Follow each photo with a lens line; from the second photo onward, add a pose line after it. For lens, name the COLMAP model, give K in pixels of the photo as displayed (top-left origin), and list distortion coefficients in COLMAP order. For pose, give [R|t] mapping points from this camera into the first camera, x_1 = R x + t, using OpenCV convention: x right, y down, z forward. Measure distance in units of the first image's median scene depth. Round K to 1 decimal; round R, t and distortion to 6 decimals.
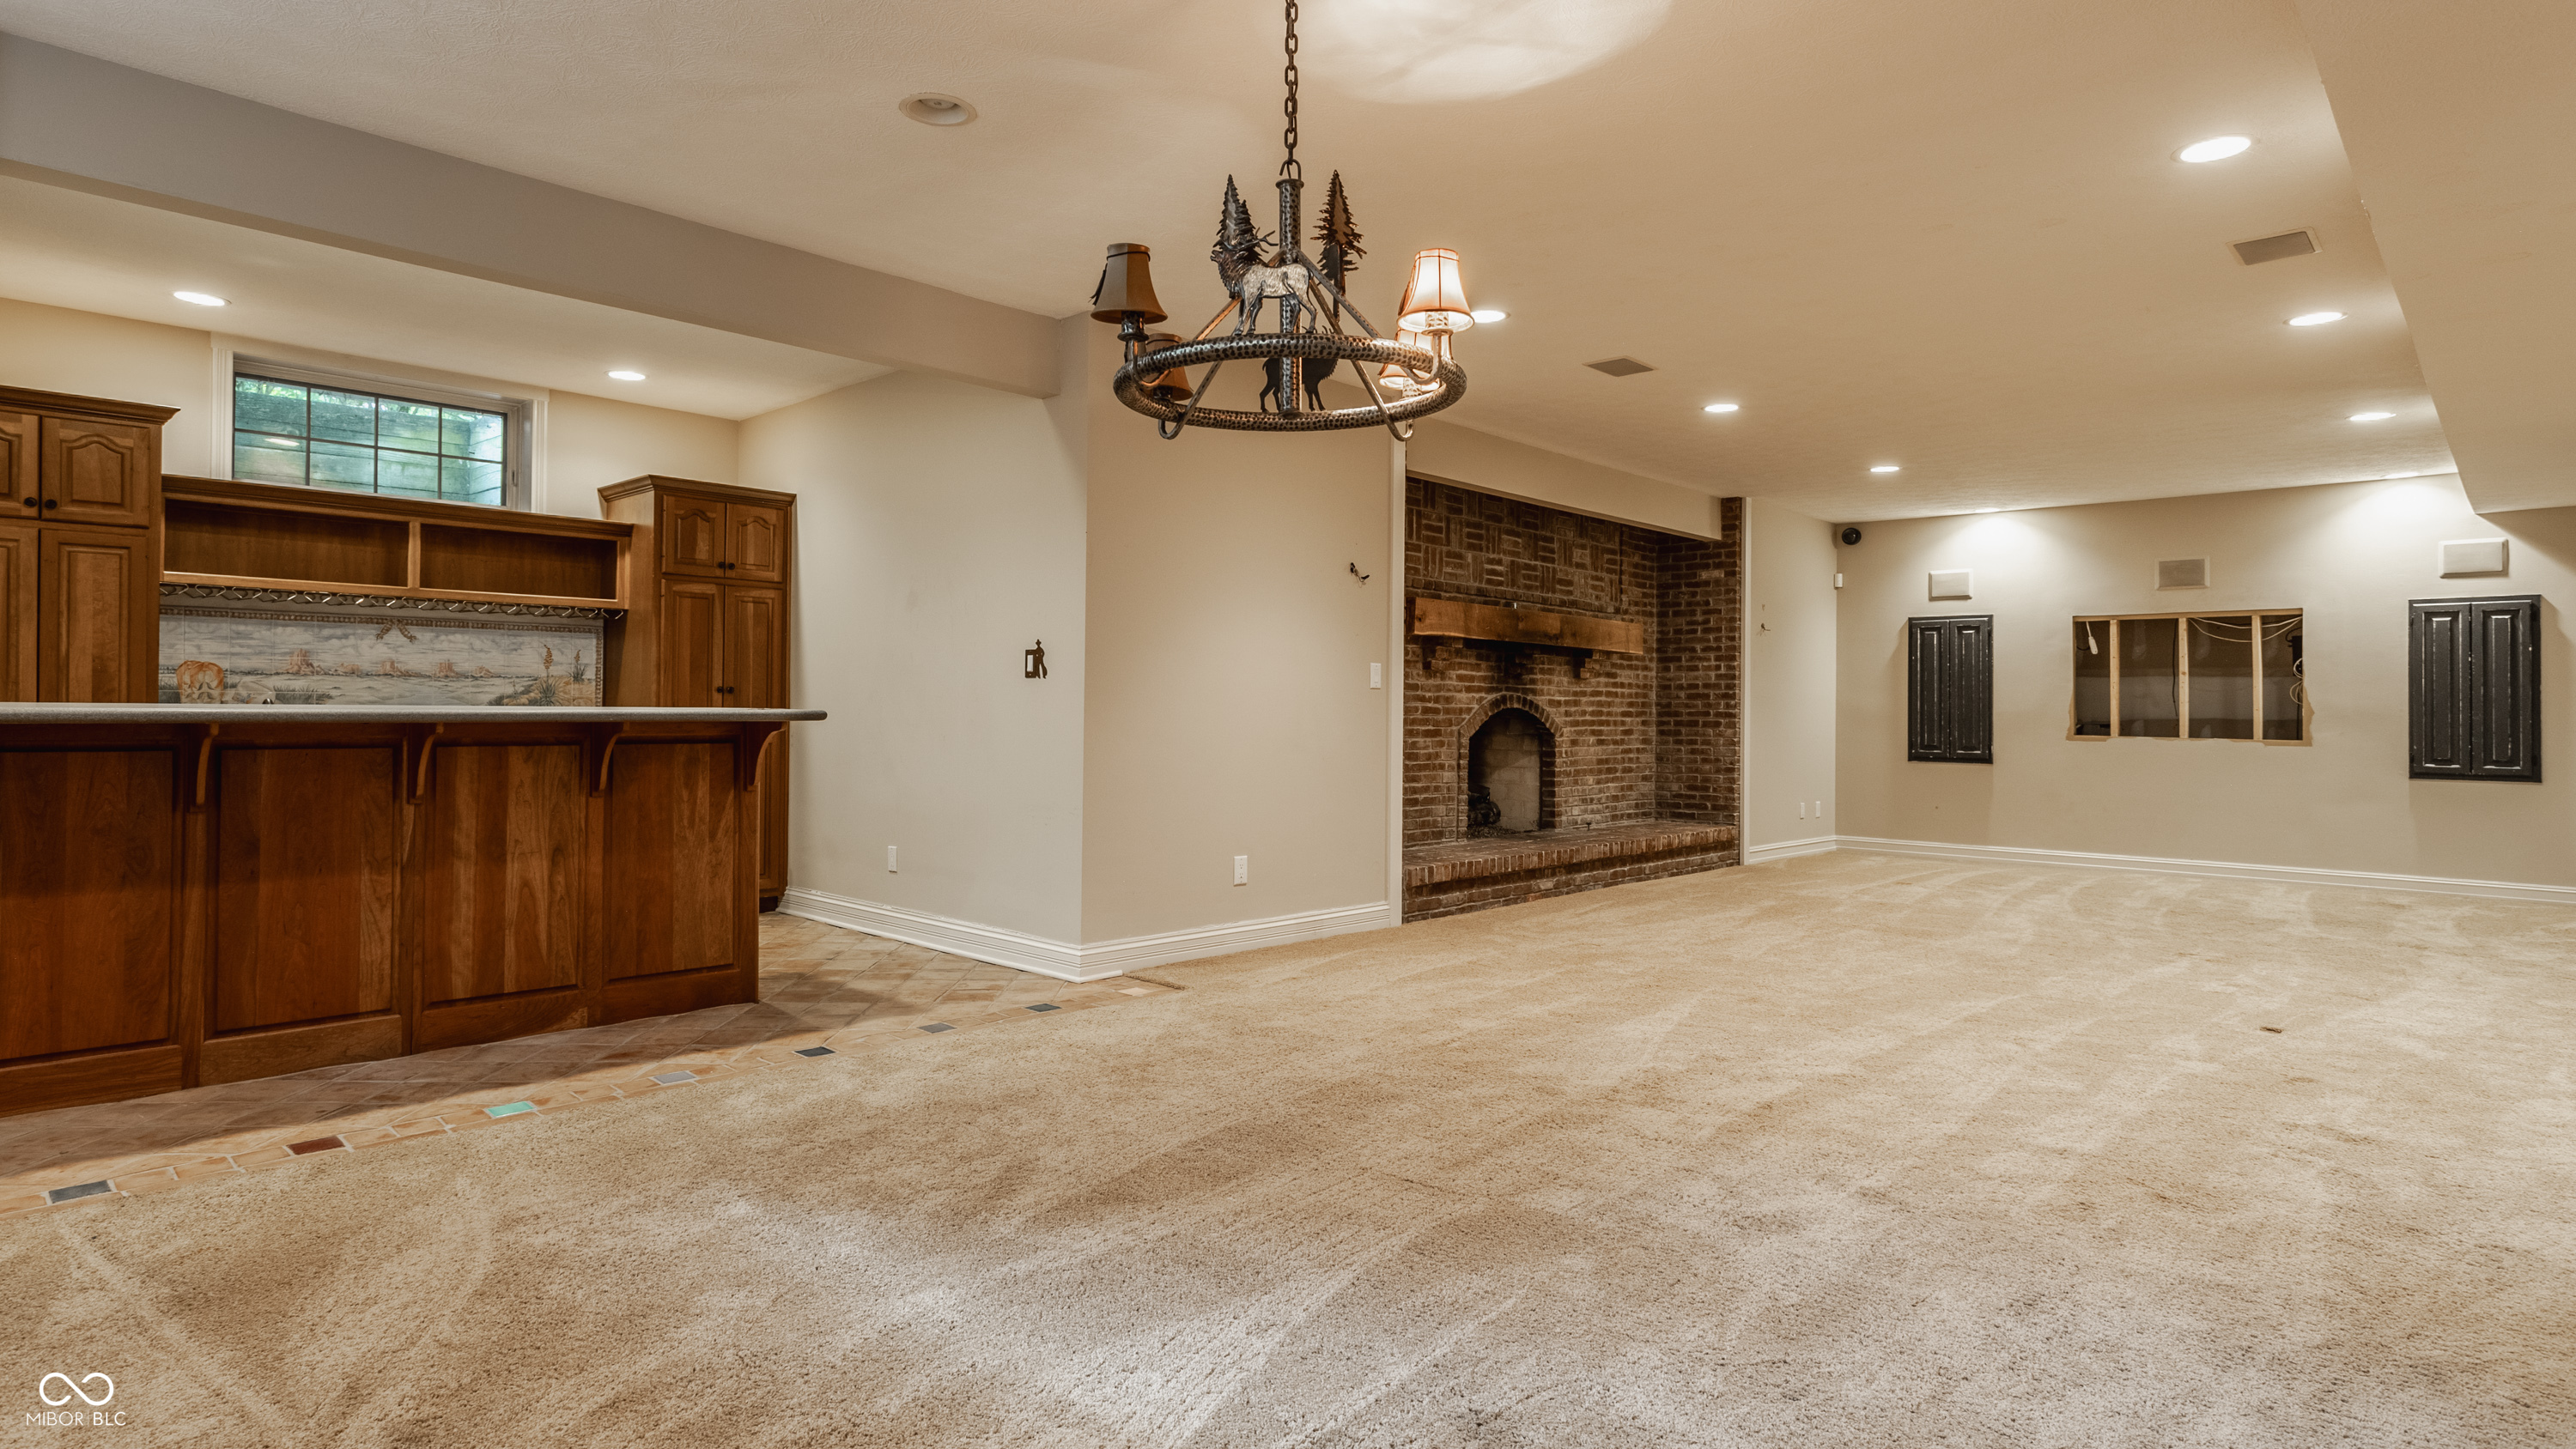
lens RADIAL K [[1366.4, 0, 1281.0], [0, 1366.4, 683.3], [0, 0, 1]] dist [0.003774, -0.000215]
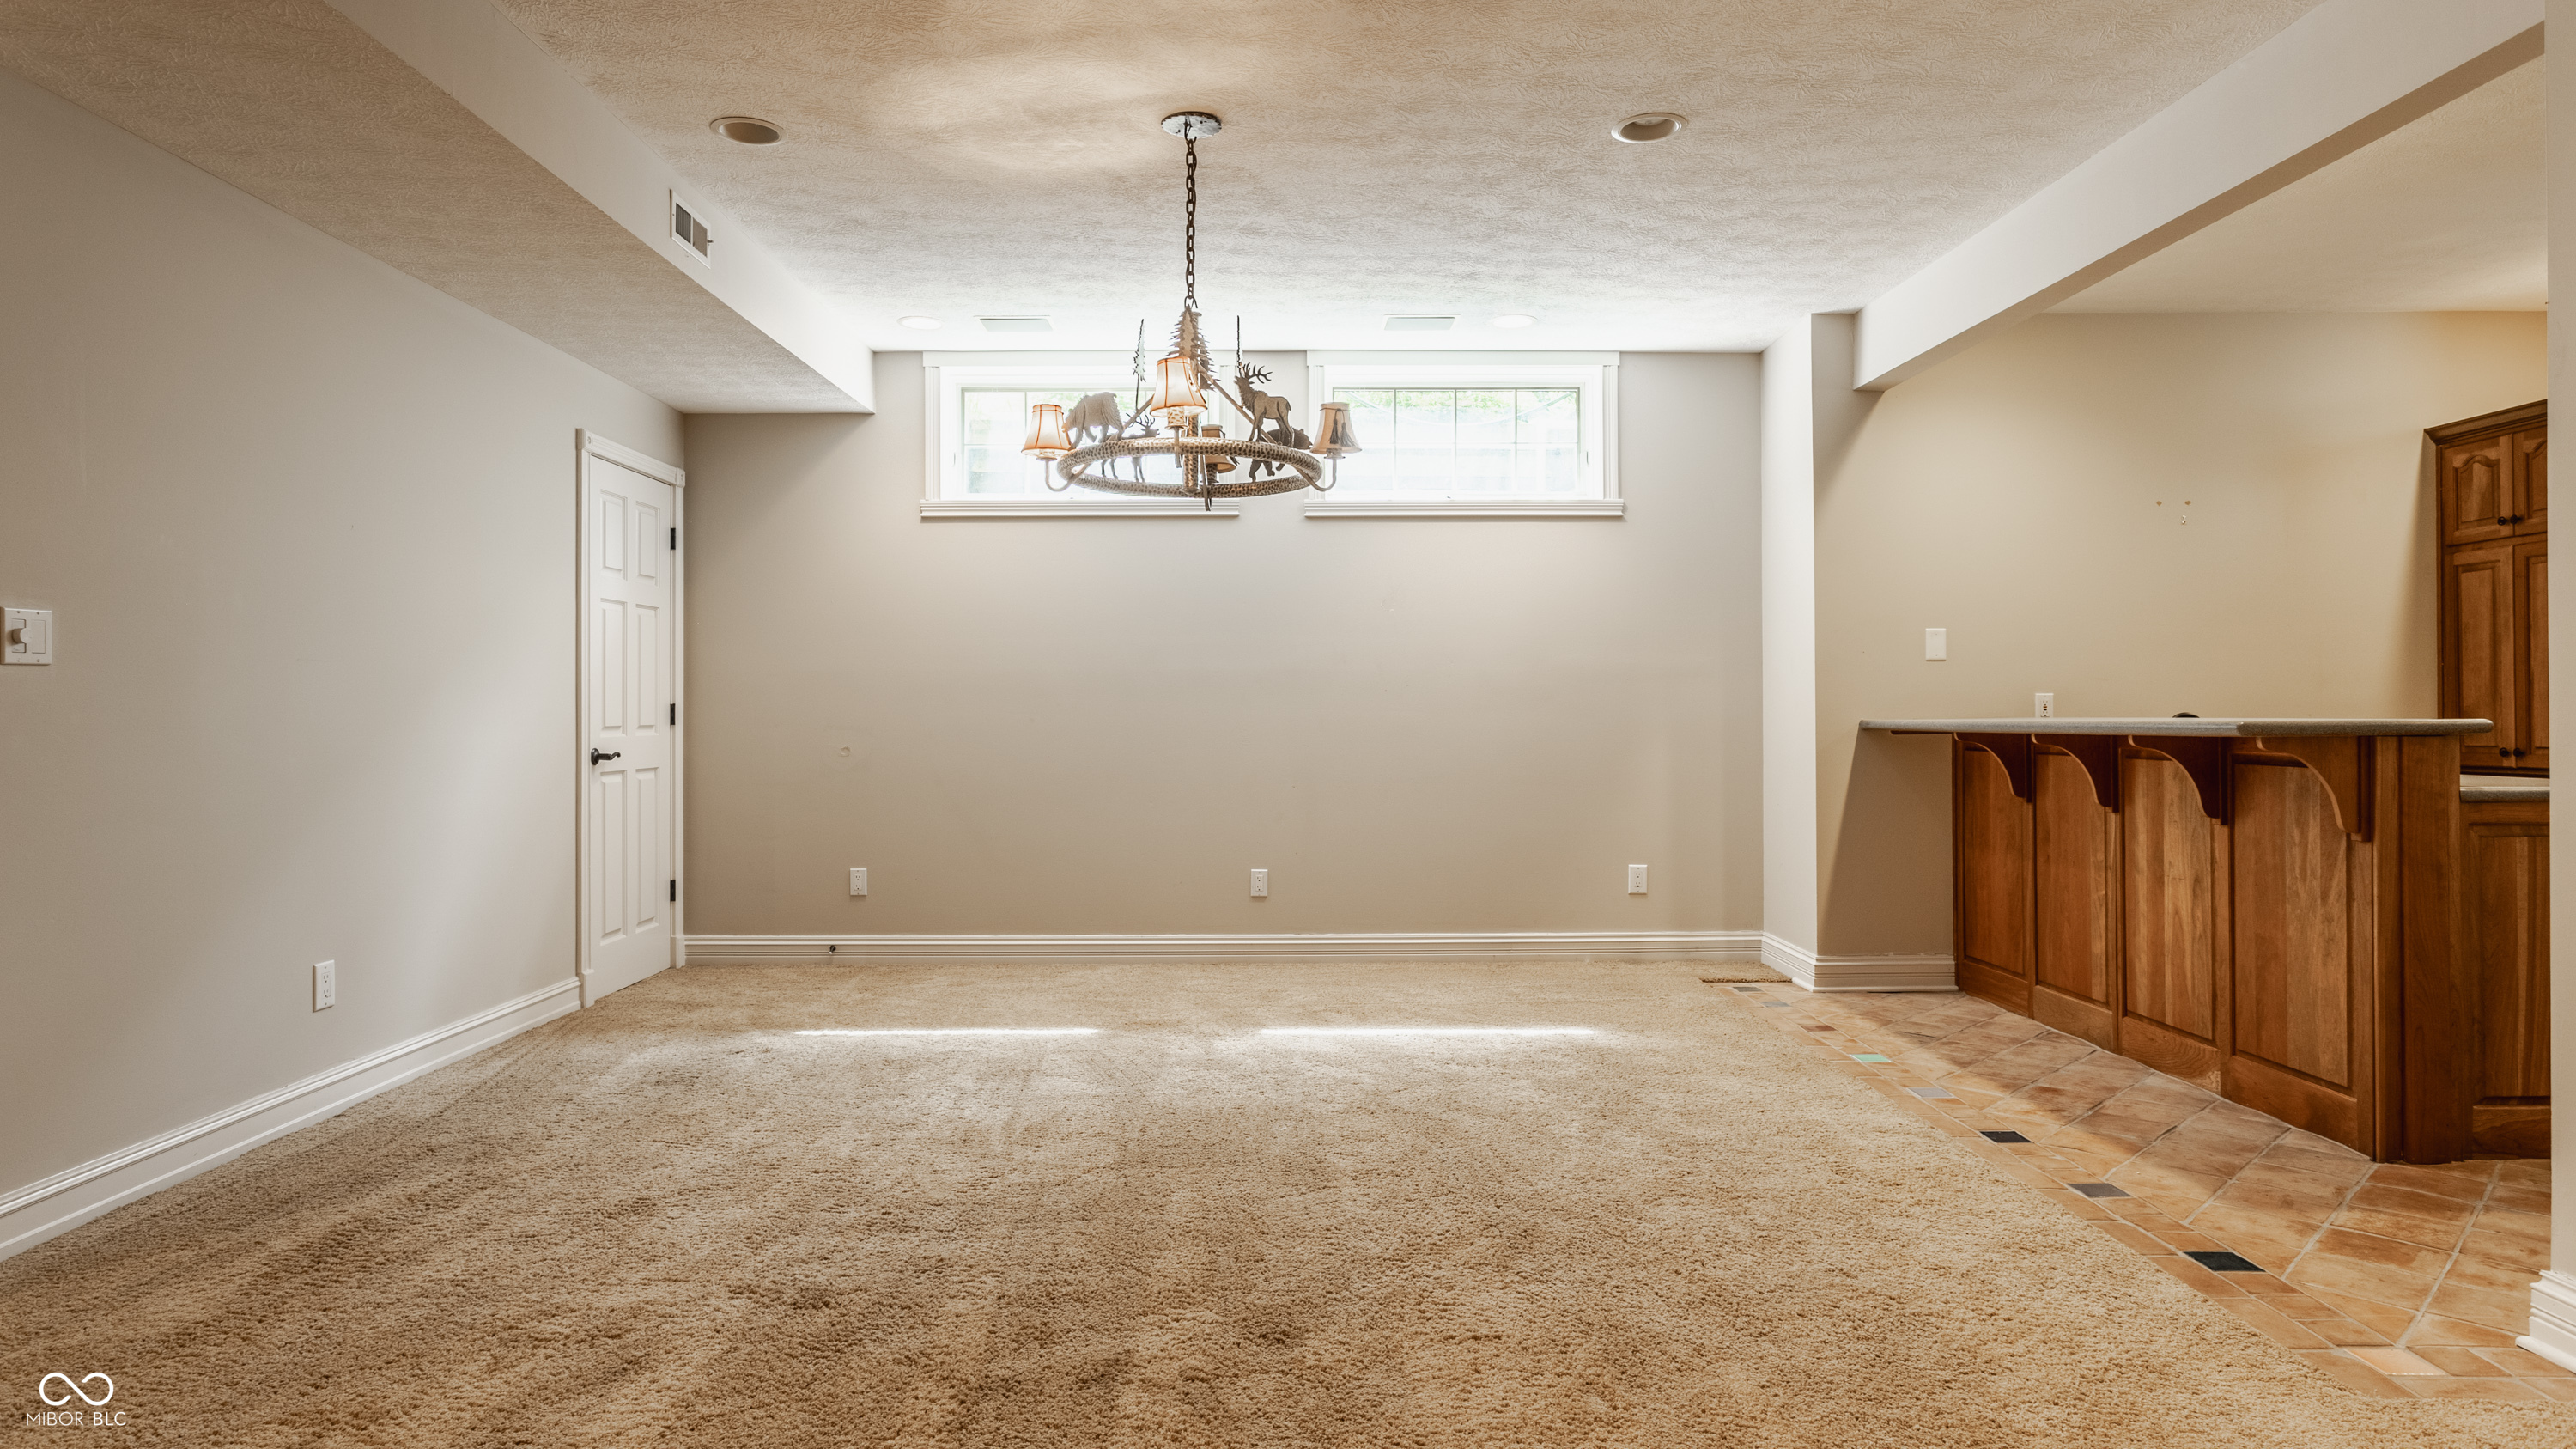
lens RADIAL K [[1448.8, 0, 1276.3], [0, 1448.8, 711.3], [0, 0, 1]] dist [0.006861, 0.000362]
pose [[-0.722855, -0.010053, -0.690926, 0.281633], [0.008670, 0.999683, -0.023616, 0.015211], [0.690945, -0.023062, -0.722539, 0.651398]]
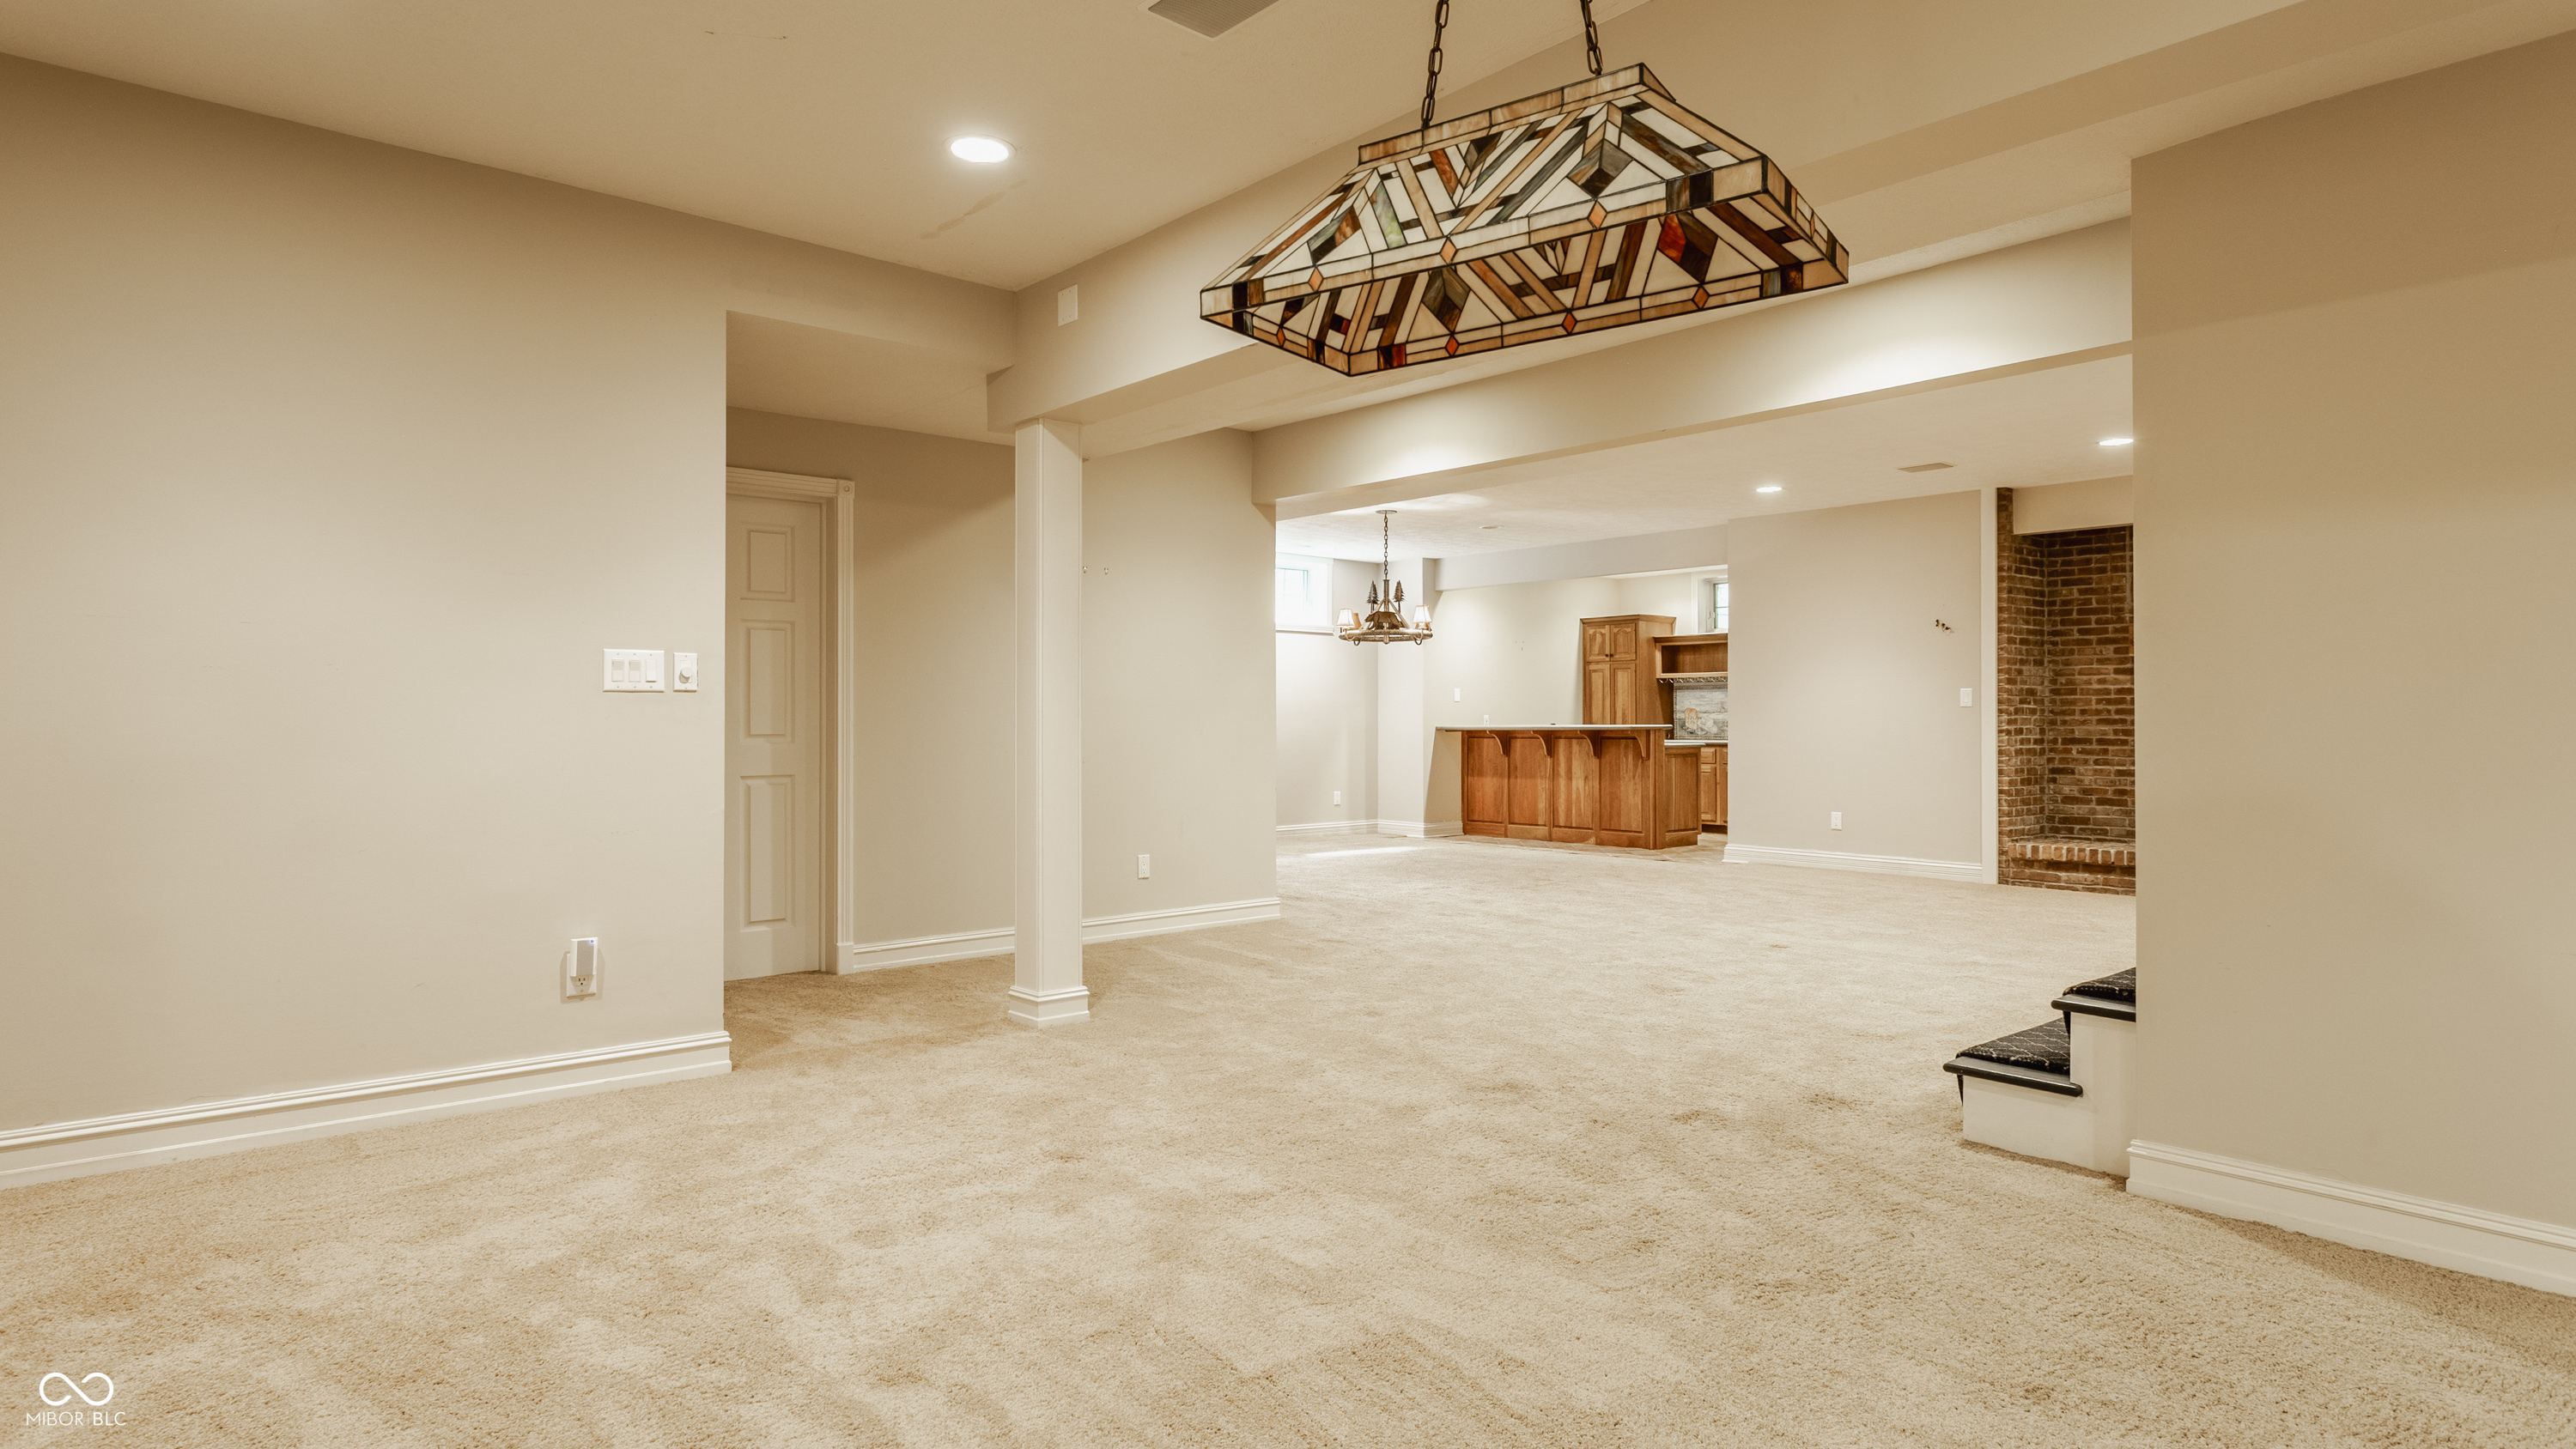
lens RADIAL K [[1395.3, 0, 1290.2], [0, 1395.3, 723.0], [0, 0, 1]] dist [0.001370, 0.000172]
pose [[-0.097850, -0.009957, -0.995151, 1.171034], [0.019912, 0.999730, -0.011961, 0.017642], [0.995002, -0.020986, -0.097626, 0.353687]]
